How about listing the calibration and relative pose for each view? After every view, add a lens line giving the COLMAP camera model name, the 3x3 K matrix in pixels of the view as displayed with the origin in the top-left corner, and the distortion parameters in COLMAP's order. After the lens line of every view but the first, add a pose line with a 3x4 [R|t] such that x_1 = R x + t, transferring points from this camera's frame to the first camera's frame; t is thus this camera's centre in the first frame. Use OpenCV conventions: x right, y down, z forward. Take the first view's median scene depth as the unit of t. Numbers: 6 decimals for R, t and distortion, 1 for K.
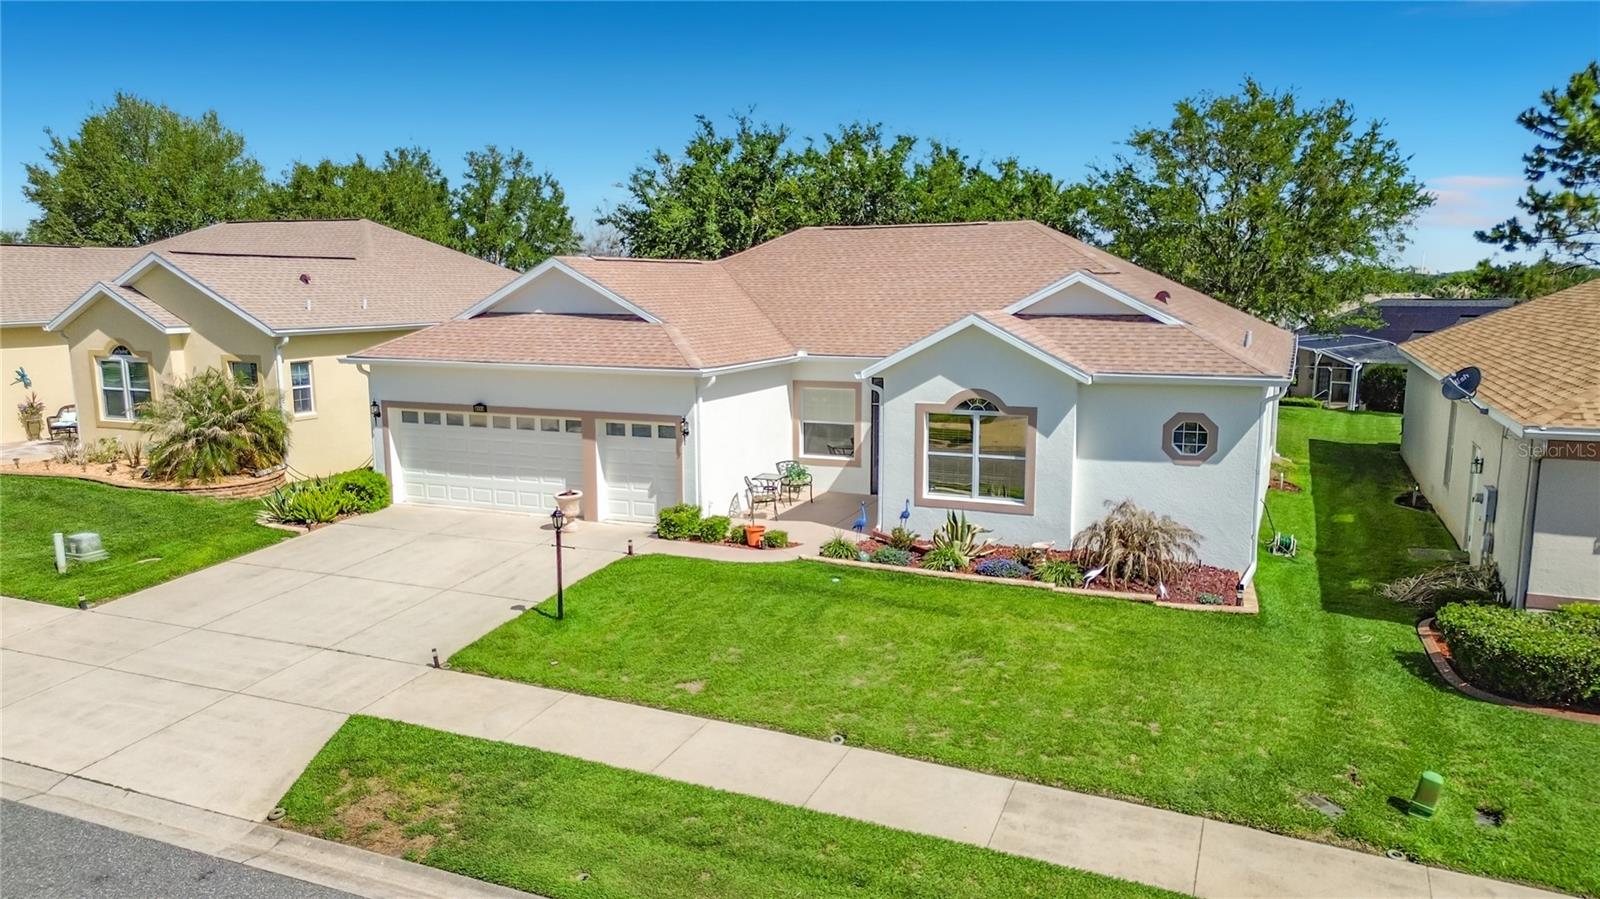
lens RADIAL K [[1100.2, 0, 800.0], [0, 1100.2, 449.5], [0, 0, 1]] dist [-0.004661, -0.003624]
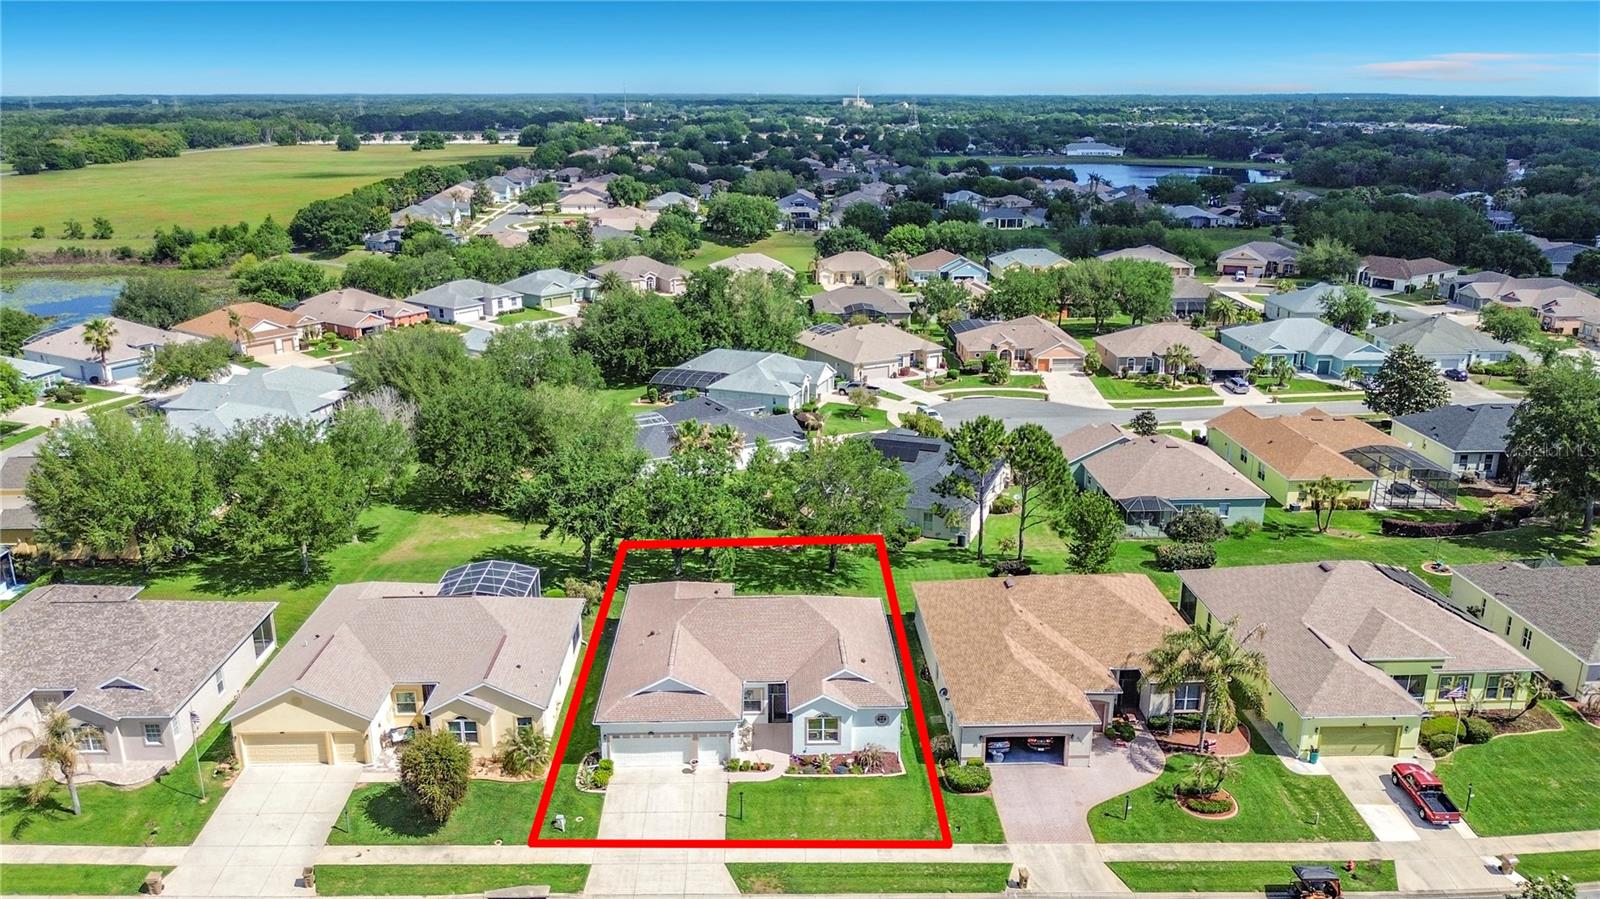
lens RADIAL K [[1100.2, 0, 800.0], [0, 1100.2, 449.5], [0, 0, 1]] dist [-0.004661, -0.003624]
pose [[0.897697, -0.104405, 0.428064, -1.185075], [0.042824, 0.987595, 0.151068, -1.280659], [-0.438527, -0.117282, 0.891033, -1.755661]]
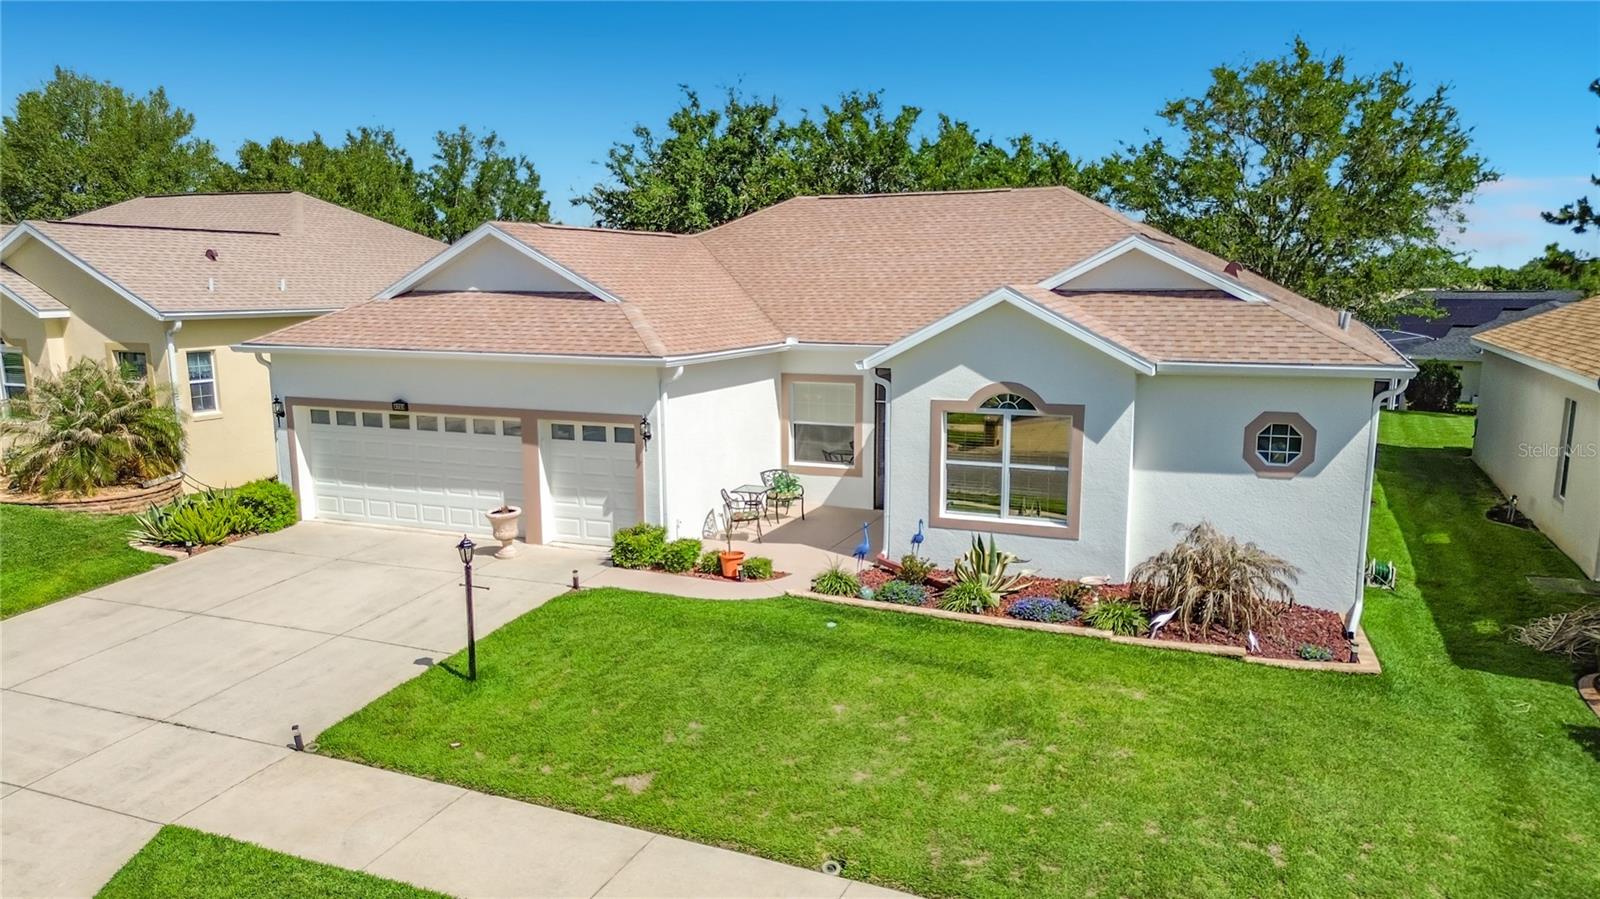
lens RADIAL K [[1100.2, 0, 800.0], [0, 1100.2, 449.5], [0, 0, 1]] dist [-0.004661, -0.003624]
pose [[0.999999, 0.000663, 0.001372, 0.007852], [-0.000663, 1.000000, 0.000042, -0.005558], [-0.001372, -0.000043, 0.999999, 0.184766]]
